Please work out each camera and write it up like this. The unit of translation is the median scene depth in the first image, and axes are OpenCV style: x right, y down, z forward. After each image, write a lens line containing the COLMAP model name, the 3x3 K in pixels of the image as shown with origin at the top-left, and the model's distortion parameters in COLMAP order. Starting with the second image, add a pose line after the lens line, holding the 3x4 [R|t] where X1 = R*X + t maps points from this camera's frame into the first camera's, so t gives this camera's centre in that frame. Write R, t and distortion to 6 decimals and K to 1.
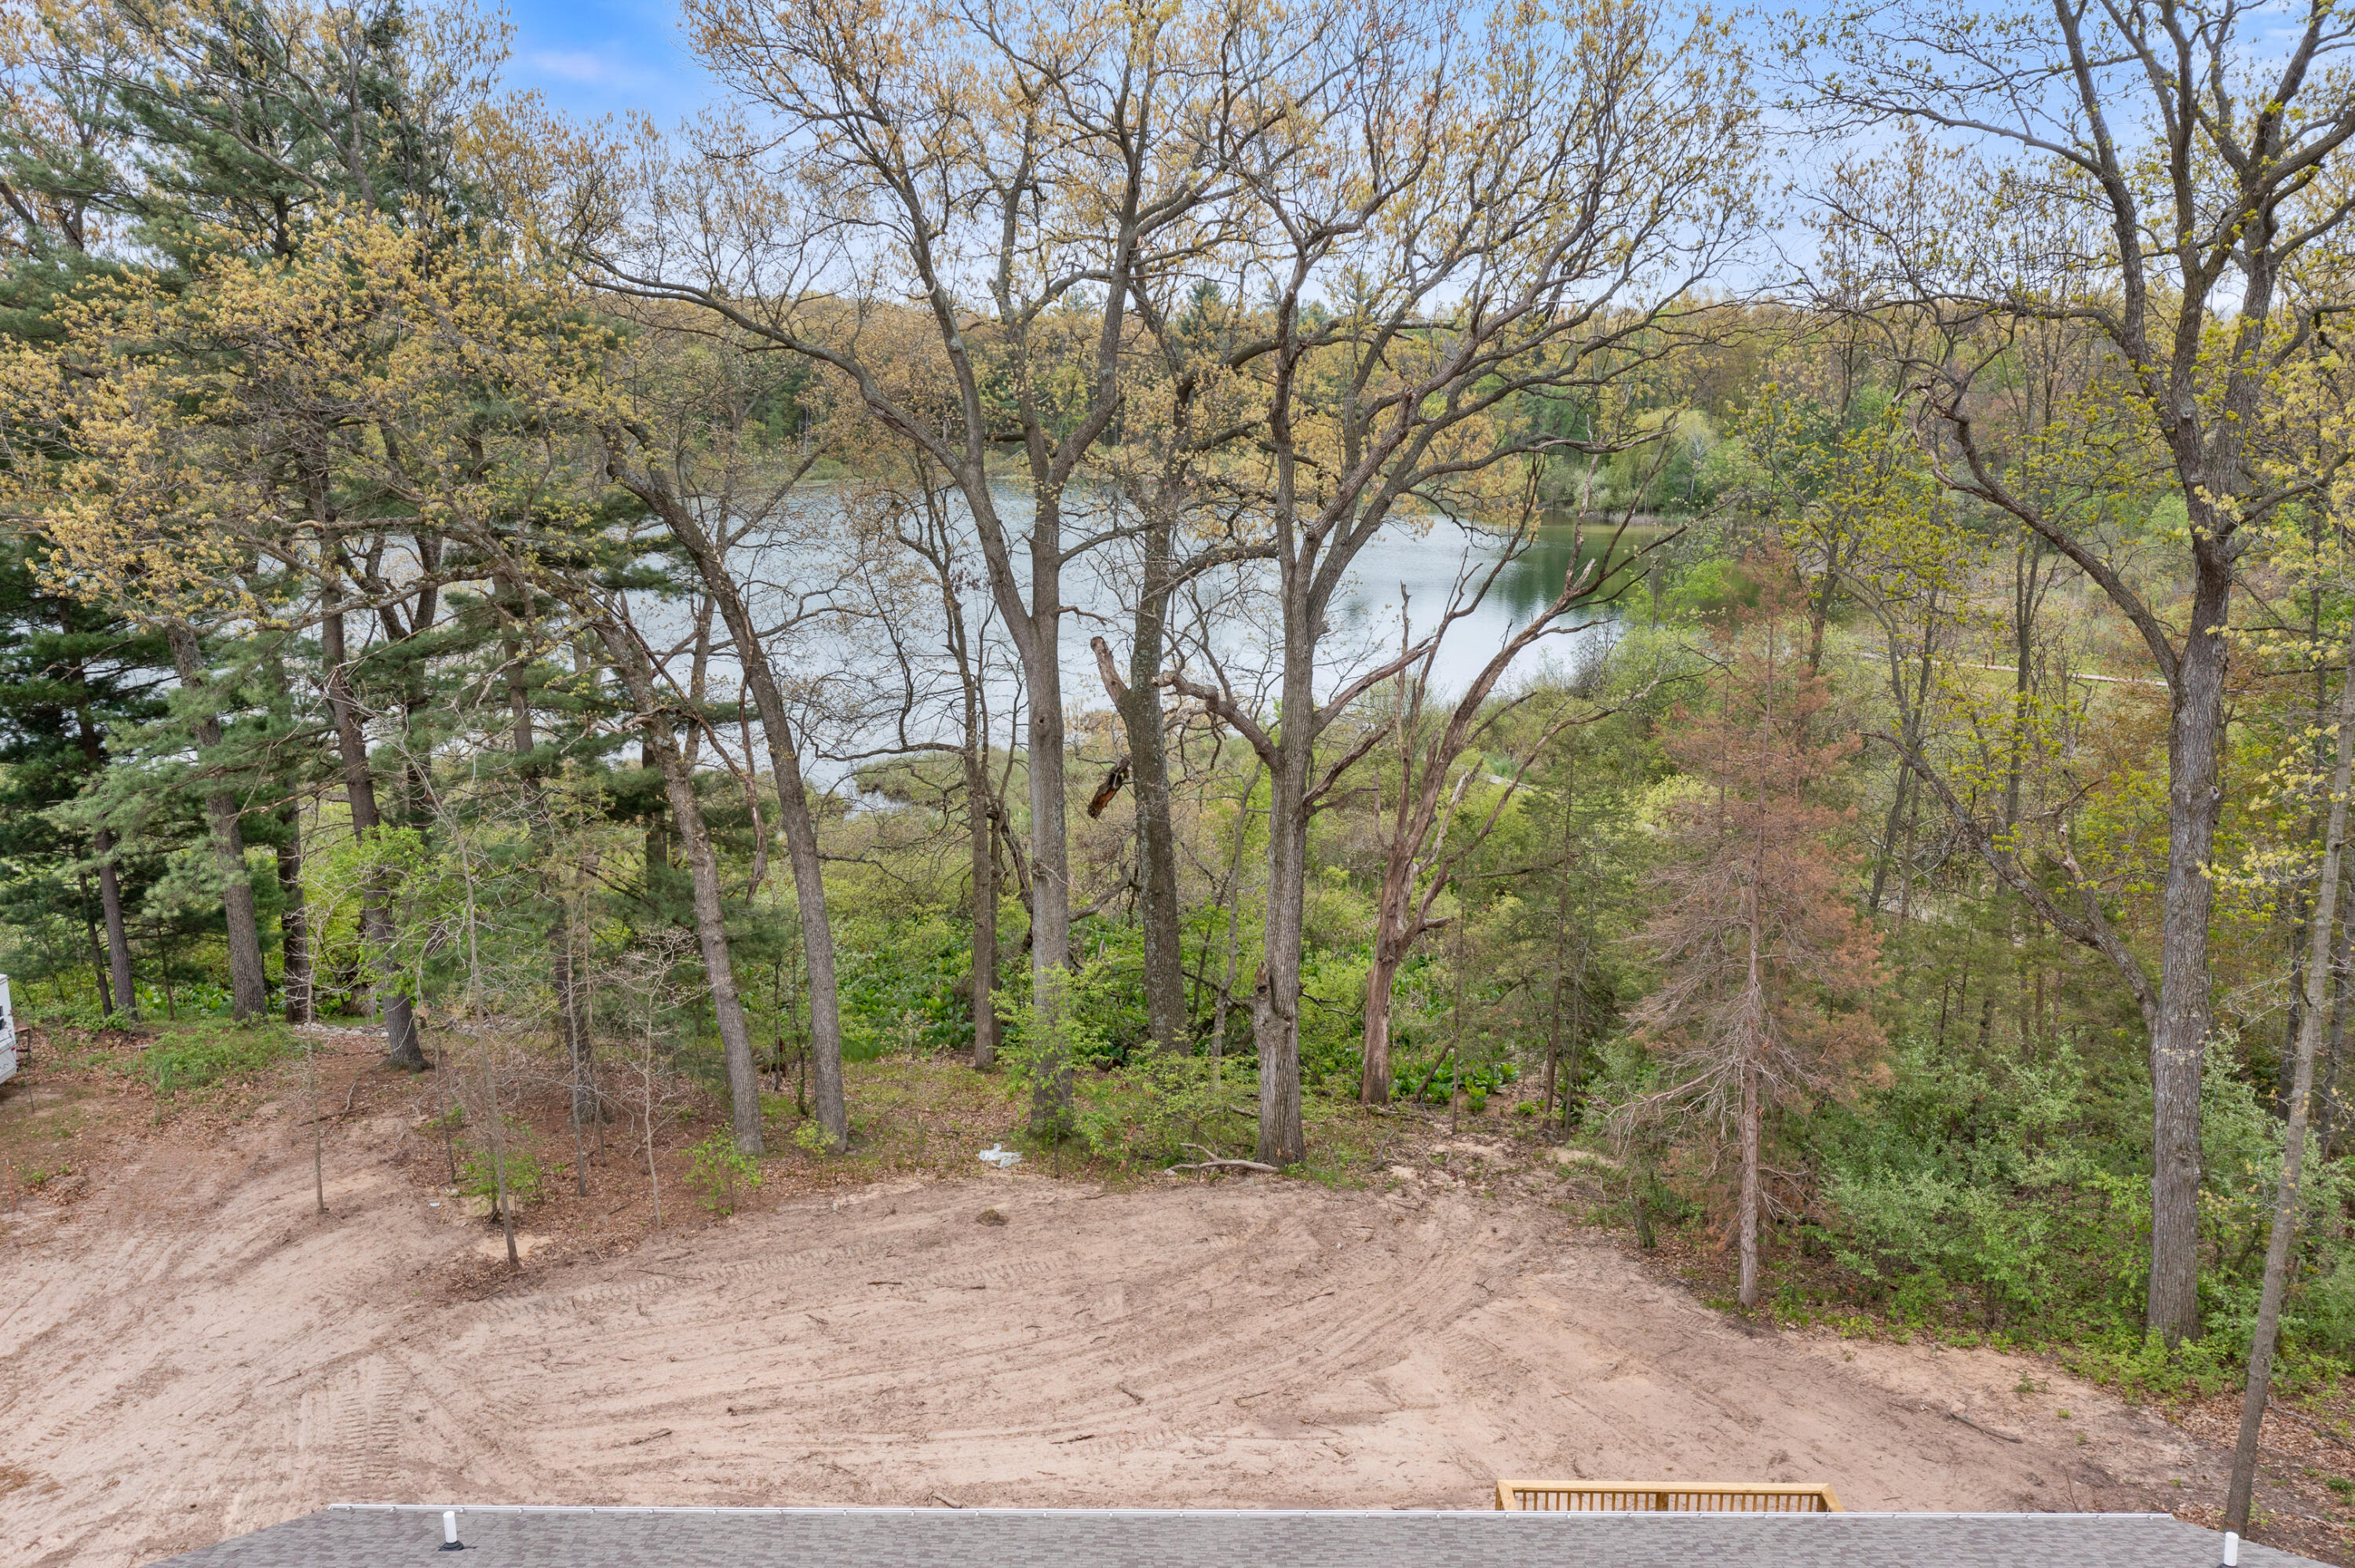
lens RADIAL K [[1934.0, 0, 1181.4], [0, 1934.0, 820.4], [0, 0, 1]] dist [-0.005157, 0.004437]
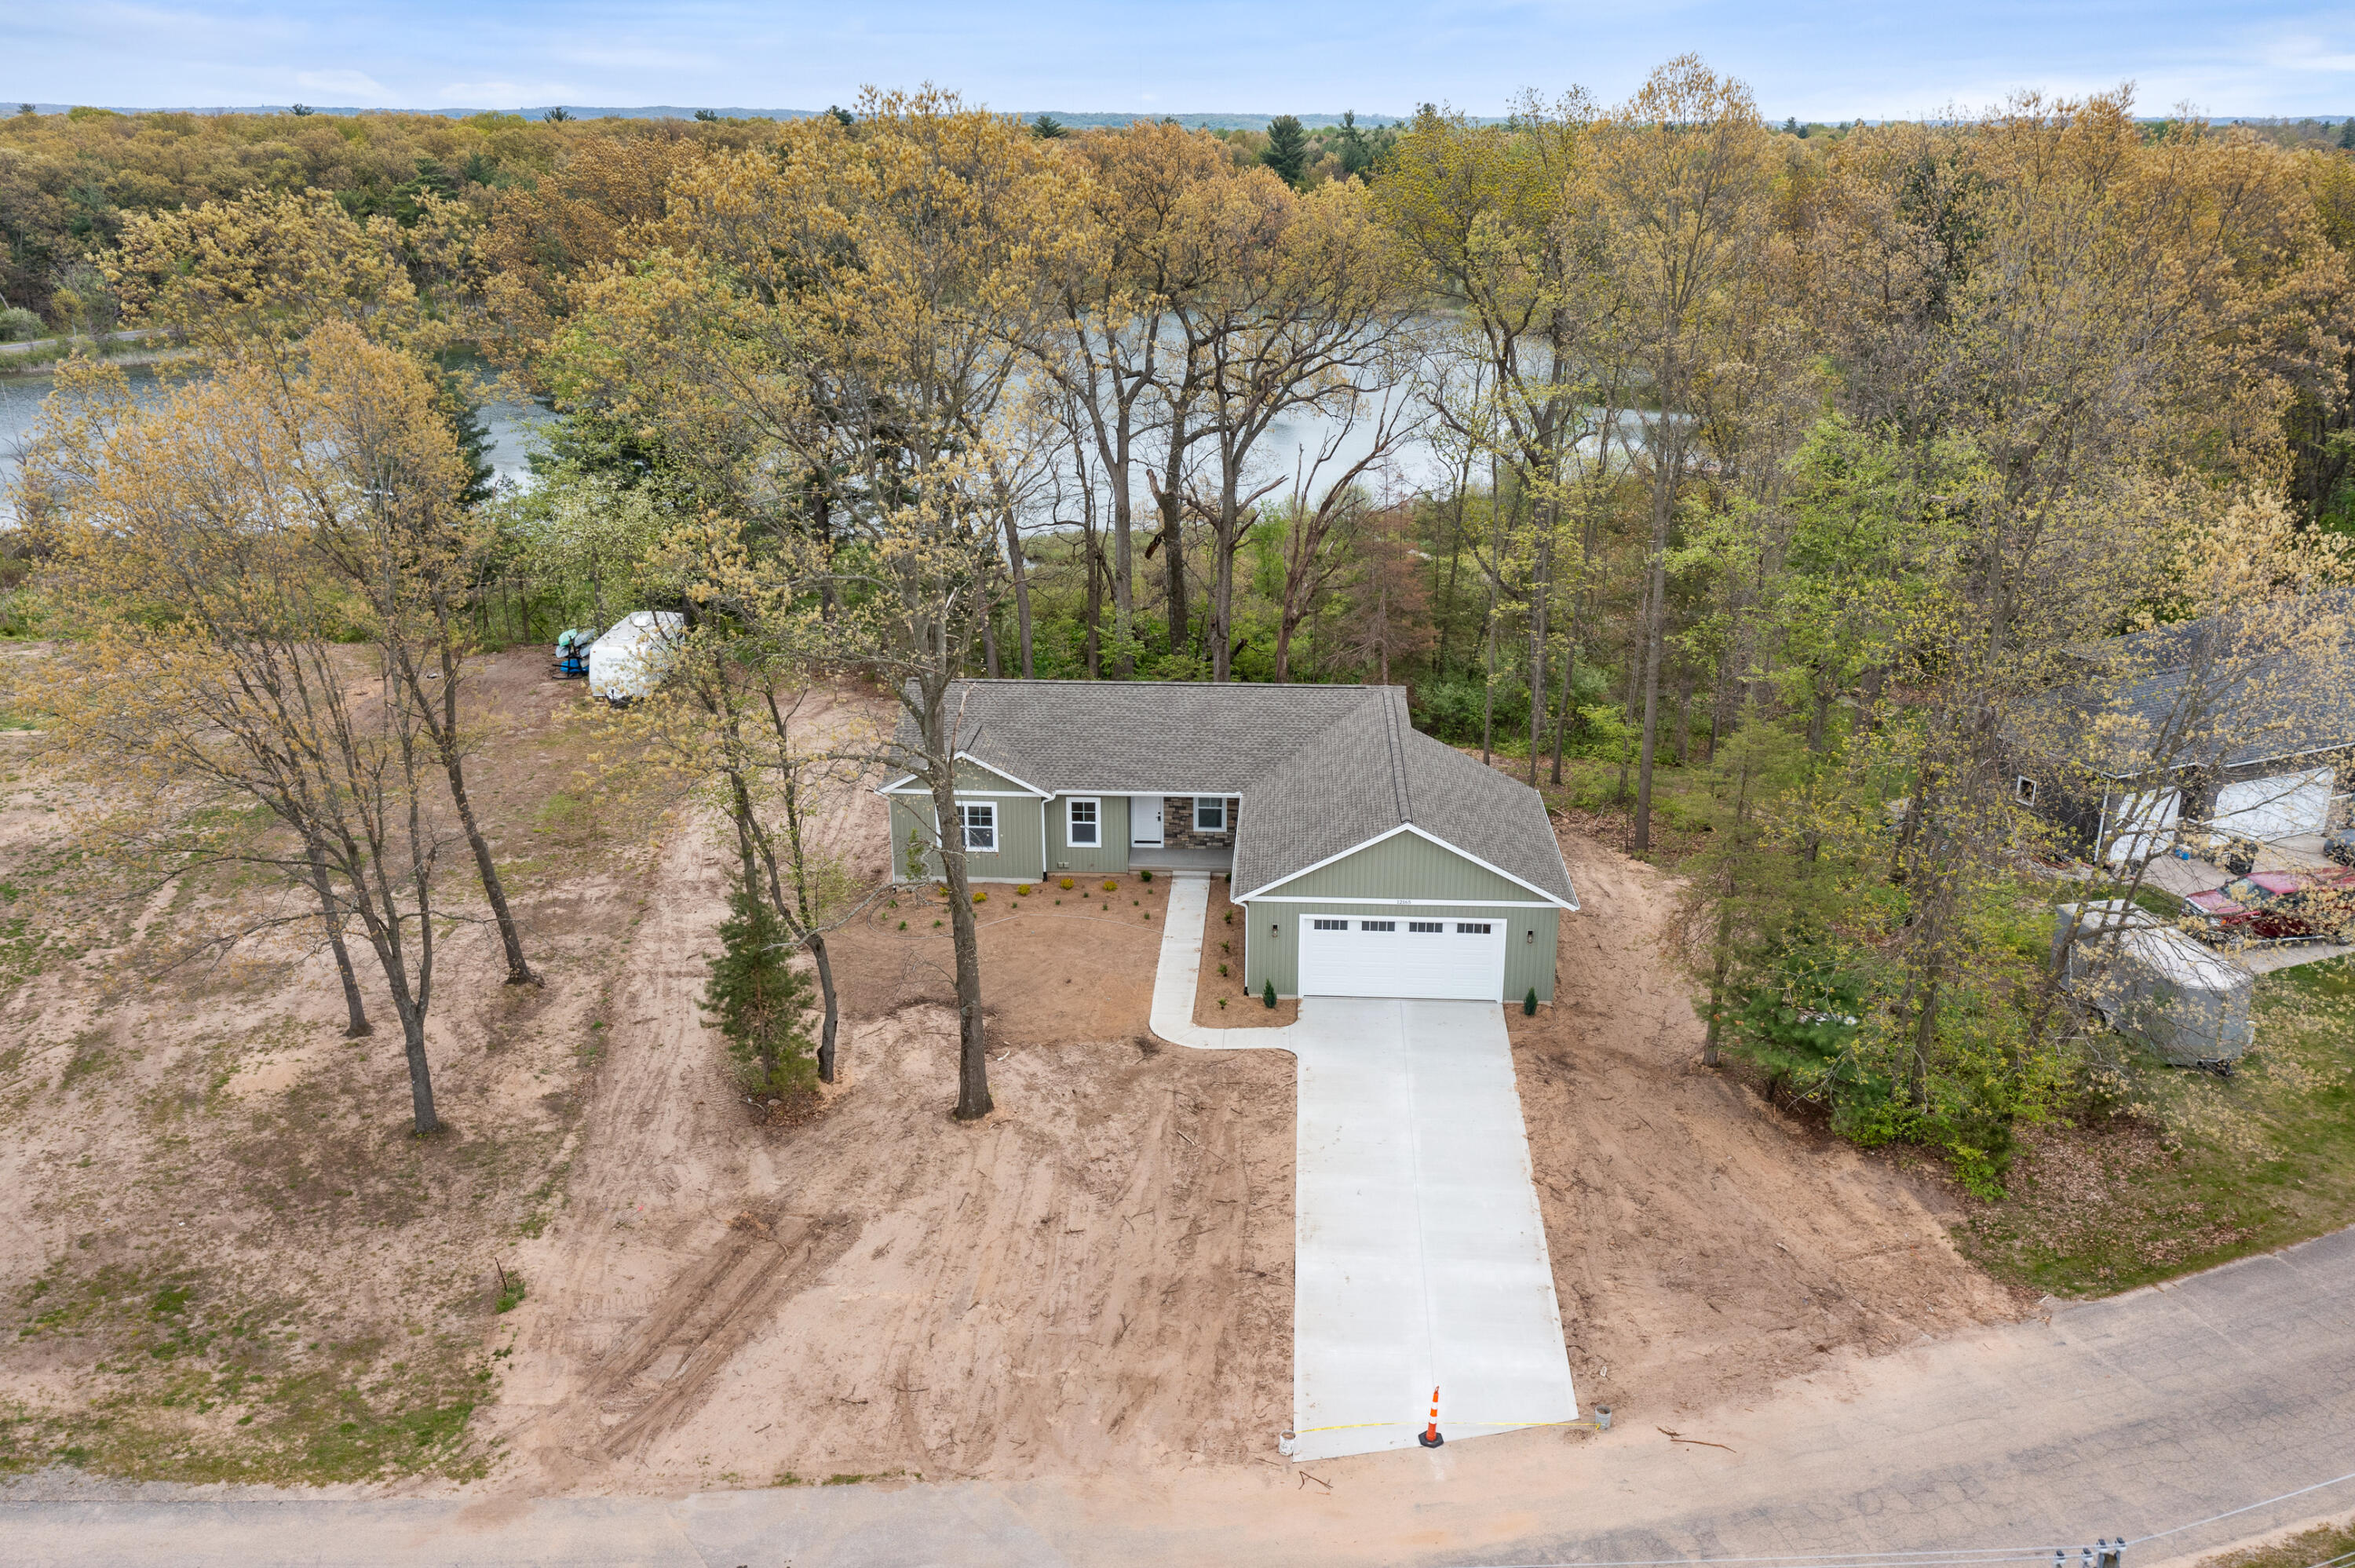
lens RADIAL K [[1934.0, 0, 1181.4], [0, 1934.0, 820.4], [0, 0, 1]] dist [-0.005157, 0.004437]
pose [[0.998763, 0.016908, -0.046767, 0.106329], [-0.012120, 0.994831, 0.100822, 0.079075], [0.048230, -0.100130, 0.993805, -1.234296]]
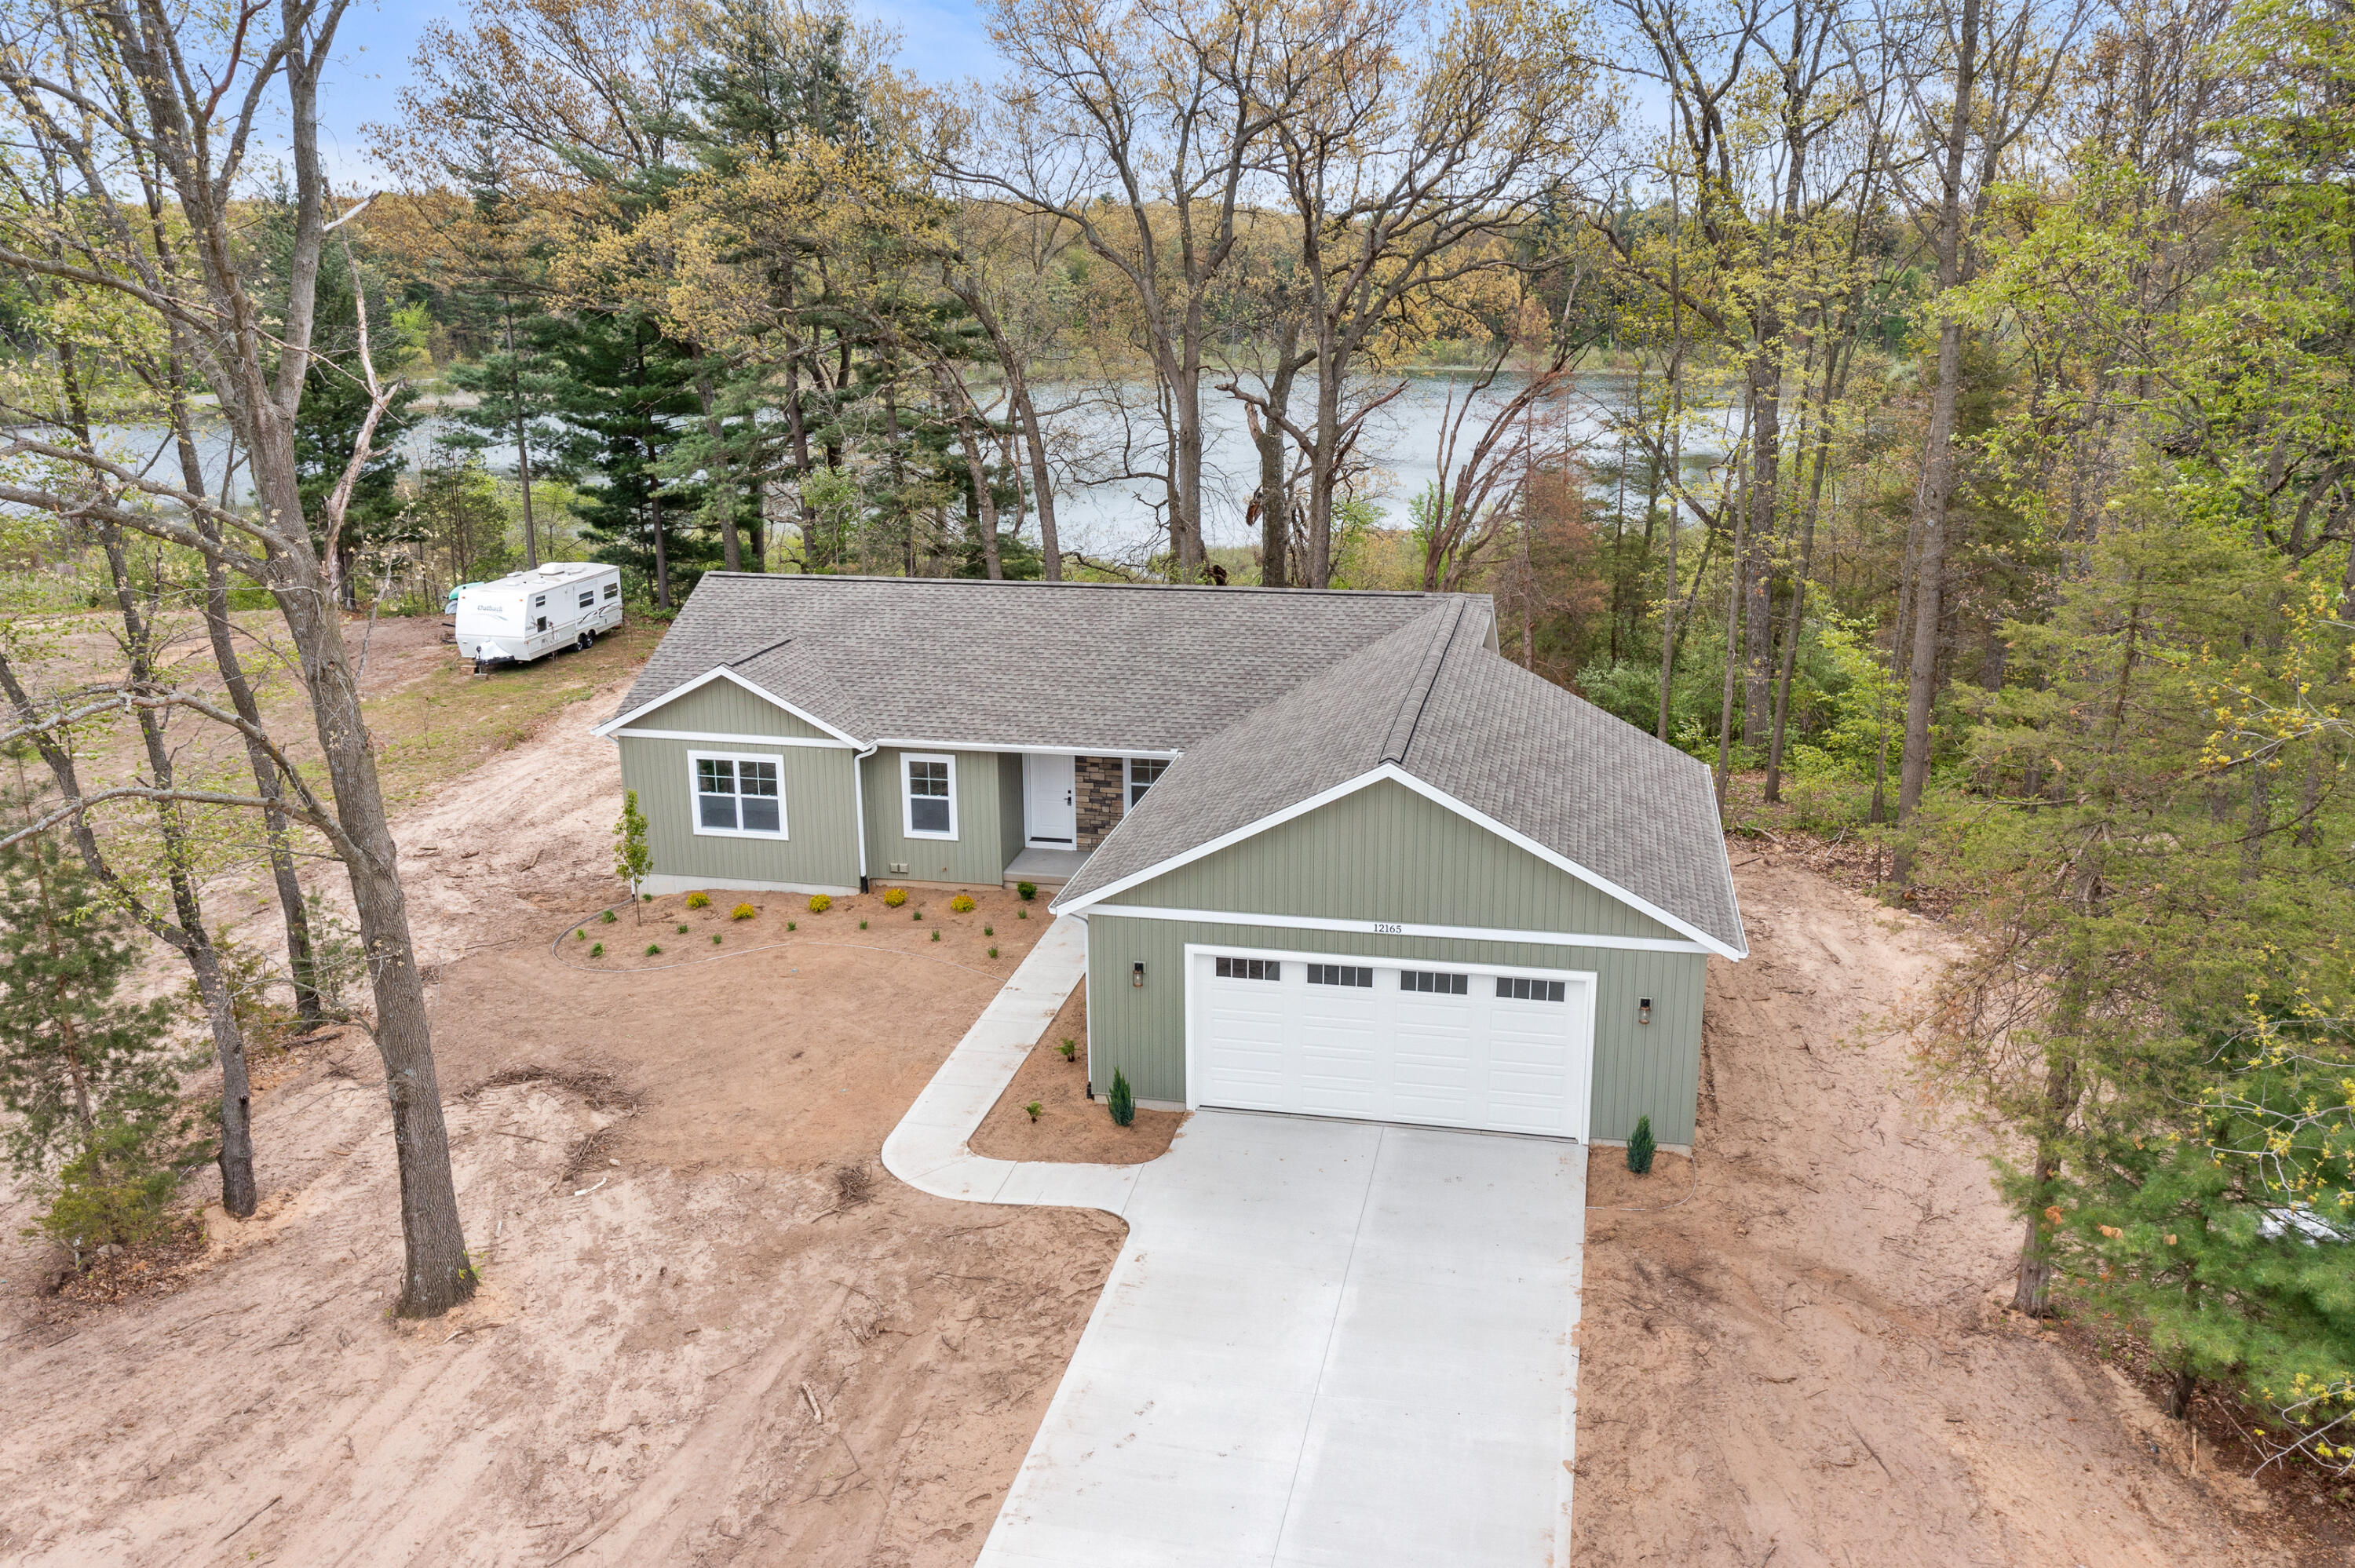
lens RADIAL K [[1904.6, 0, 1177.5], [0, 1904.6, 784.0], [0, 0, 1]] dist [-0.006079, 0.014703]
pose [[0.979046, 0.047245, -0.198085, 0.248166], [-0.042907, 0.998737, 0.026140, 0.198182], [0.199070, -0.017093, 0.979836, -0.595330]]
